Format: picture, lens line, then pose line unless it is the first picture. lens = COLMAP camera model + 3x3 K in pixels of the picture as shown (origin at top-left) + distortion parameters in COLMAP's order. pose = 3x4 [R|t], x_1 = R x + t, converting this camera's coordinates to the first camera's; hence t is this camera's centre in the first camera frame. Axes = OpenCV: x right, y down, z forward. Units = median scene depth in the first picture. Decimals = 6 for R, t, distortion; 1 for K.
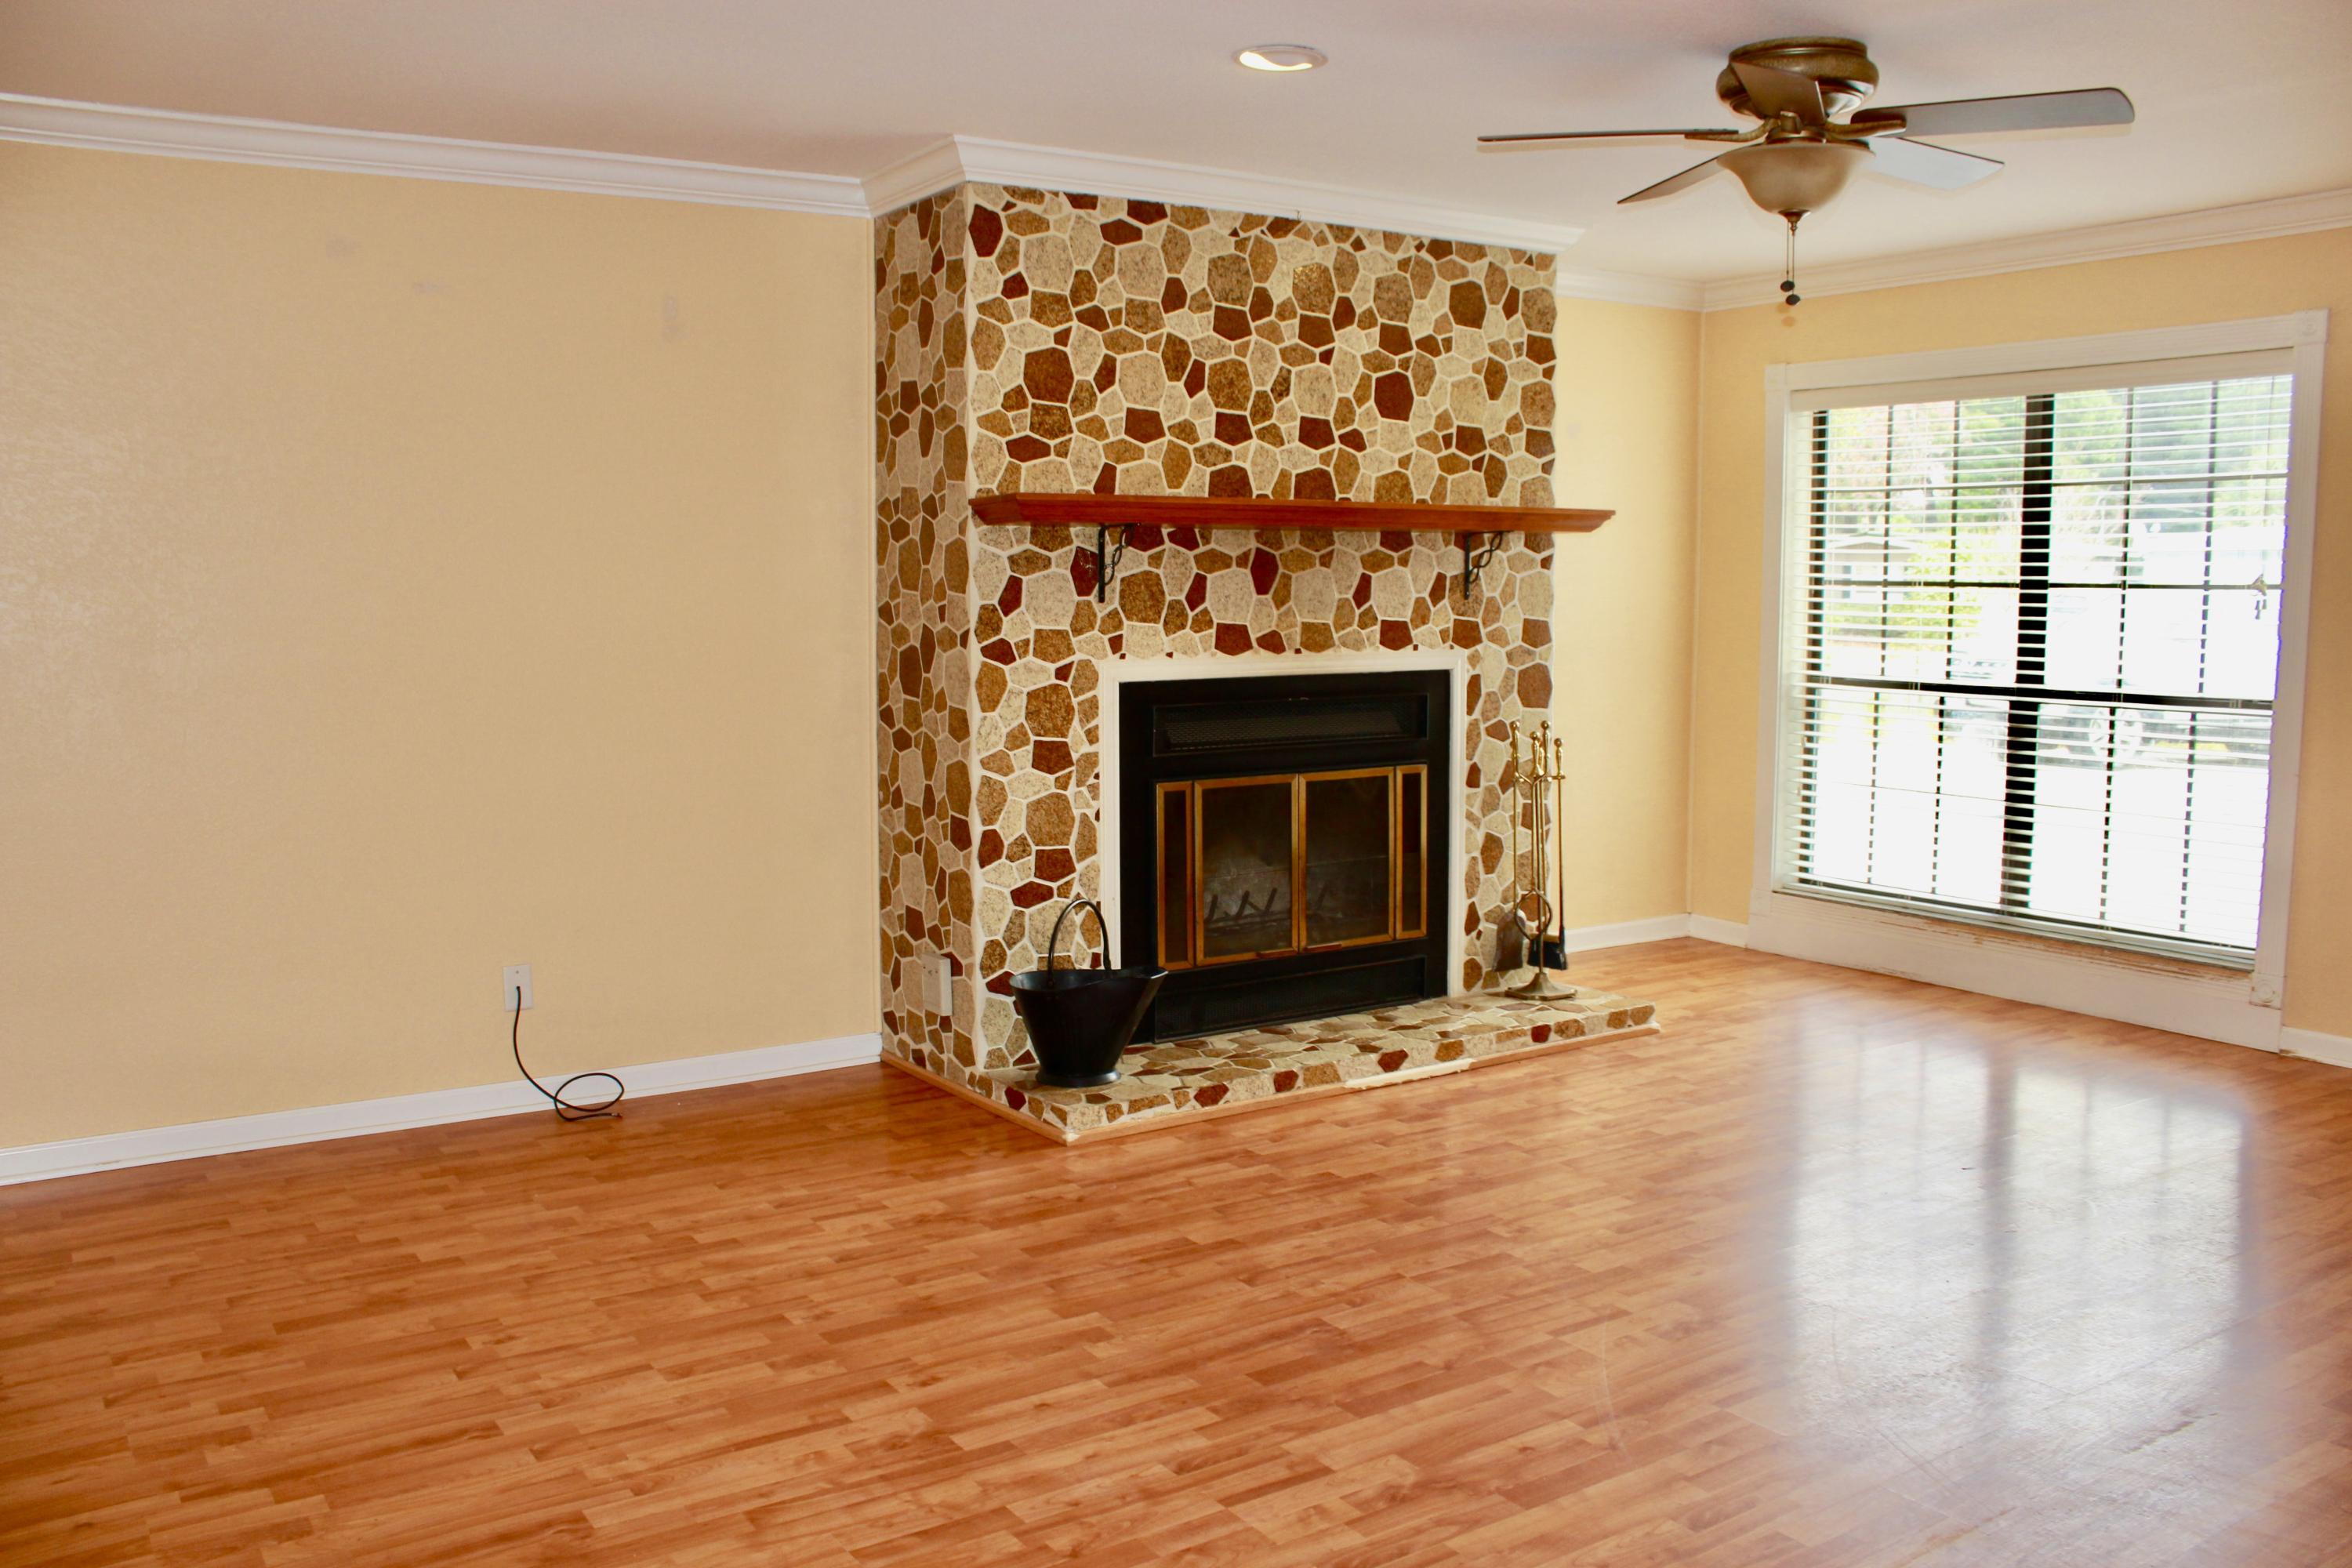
lens RADIAL K [[1939.3, 0, 1162.5], [0, 1939.3, 785.1], [0, 0, 1]] dist [-0.182600, 0.172624]
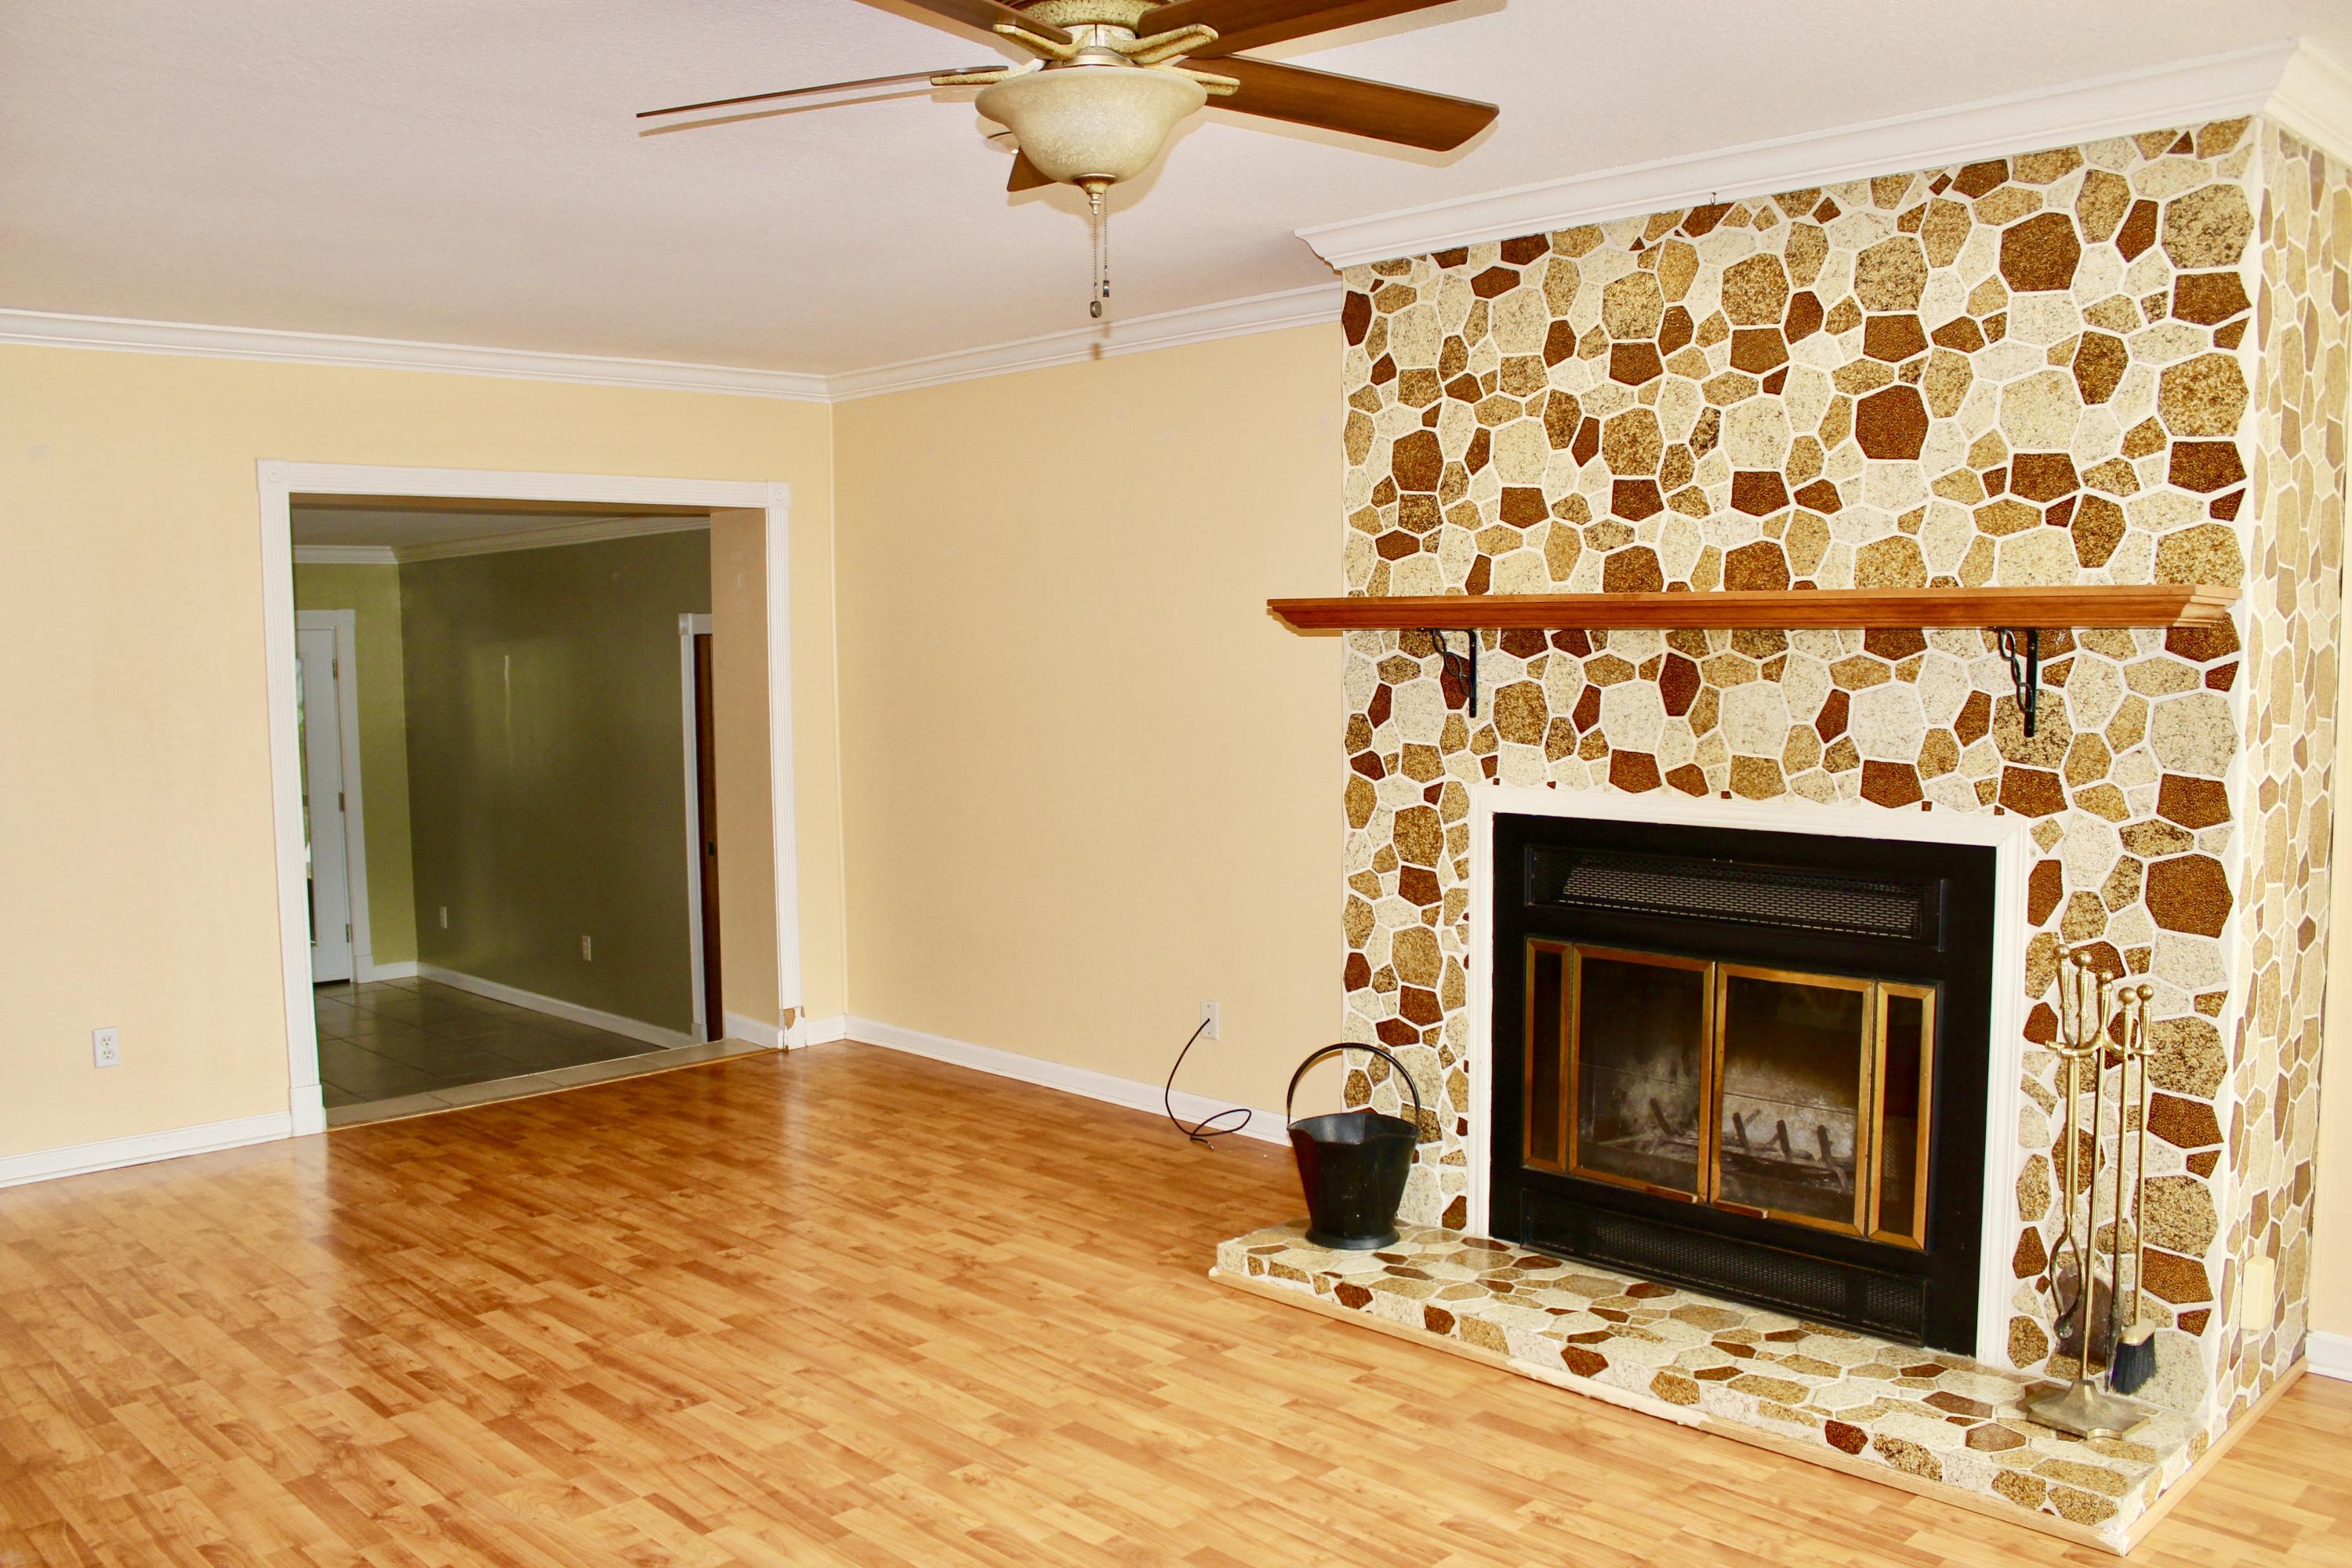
lens RADIAL K [[1939.3, 0, 1162.5], [0, 1939.3, 785.1], [0, 0, 1]] dist [-0.182600, 0.172624]
pose [[0.197555, 0.079657, -0.977050, 0.779436], [-0.093873, 0.993650, 0.062030, -0.104204], [0.975787, 0.079465, 0.203778, 0.689442]]
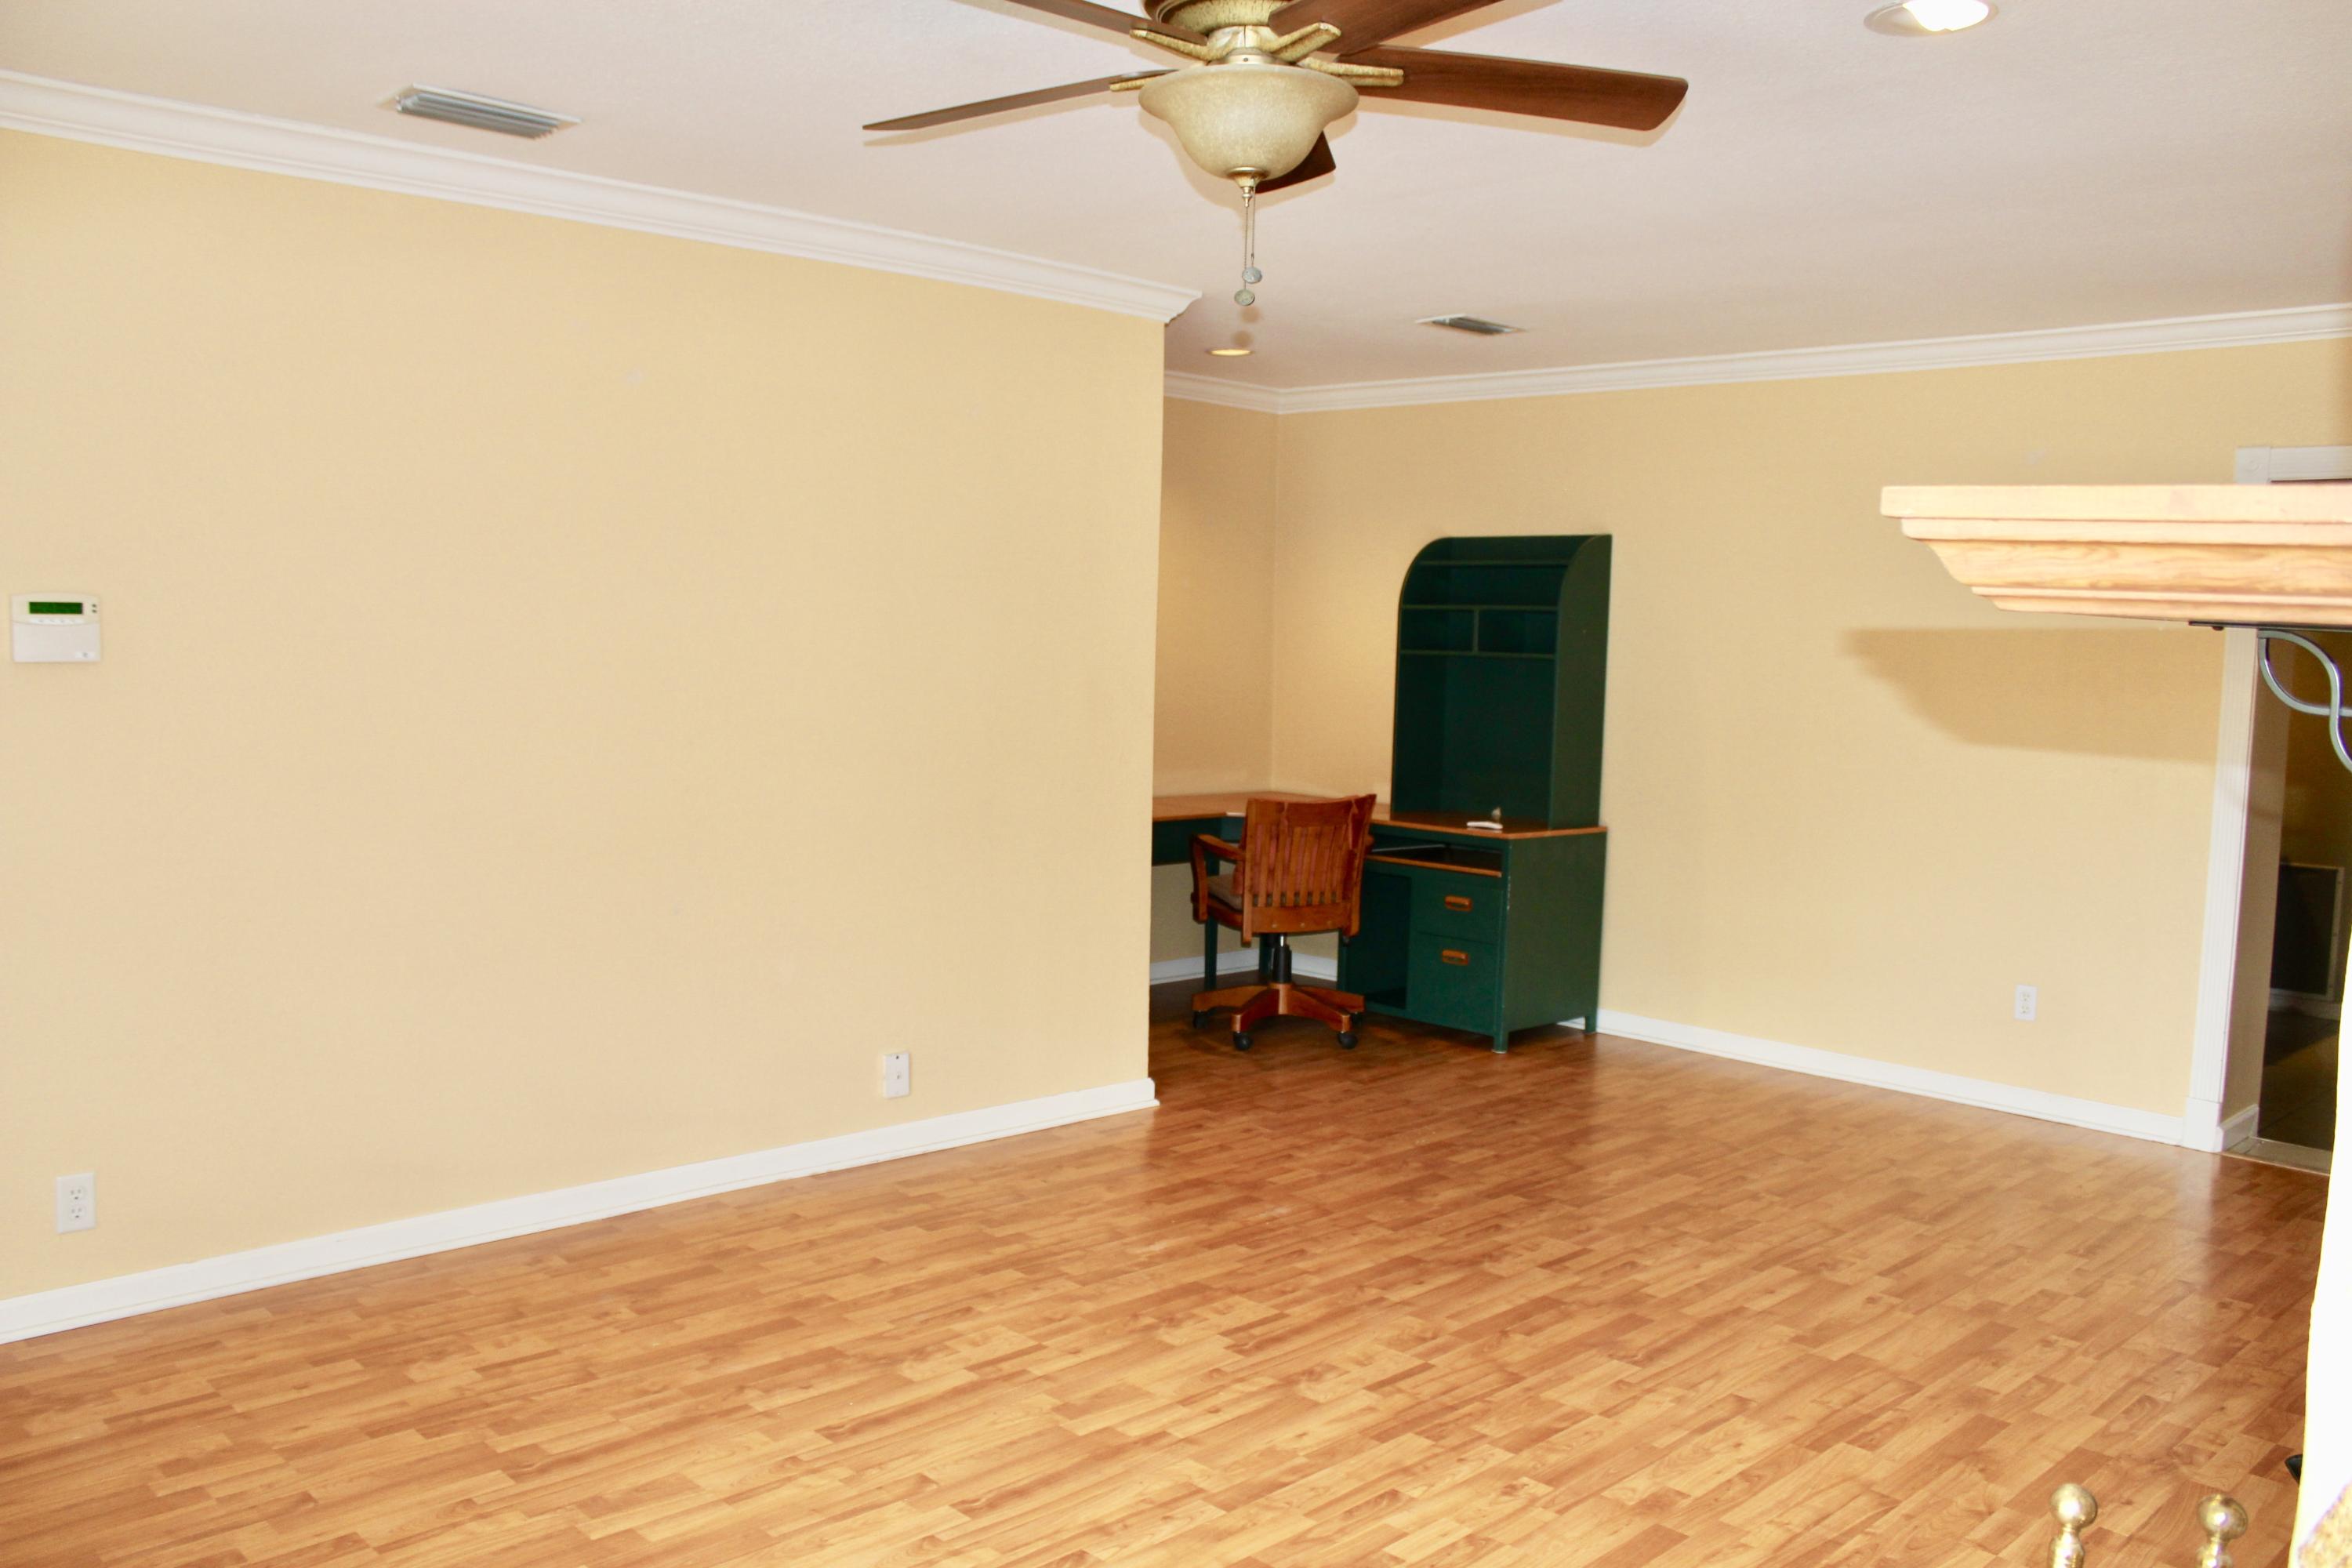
lens RADIAL K [[1939.3, 0, 1162.5], [0, 1939.3, 785.1], [0, 0, 1]] dist [-0.182600, 0.172624]
pose [[-0.980740, -0.003898, -0.195277, 0.383823], [-0.042194, 0.980421, 0.192341, -0.164241], [0.190703, 0.196876, -0.961703, 1.313592]]
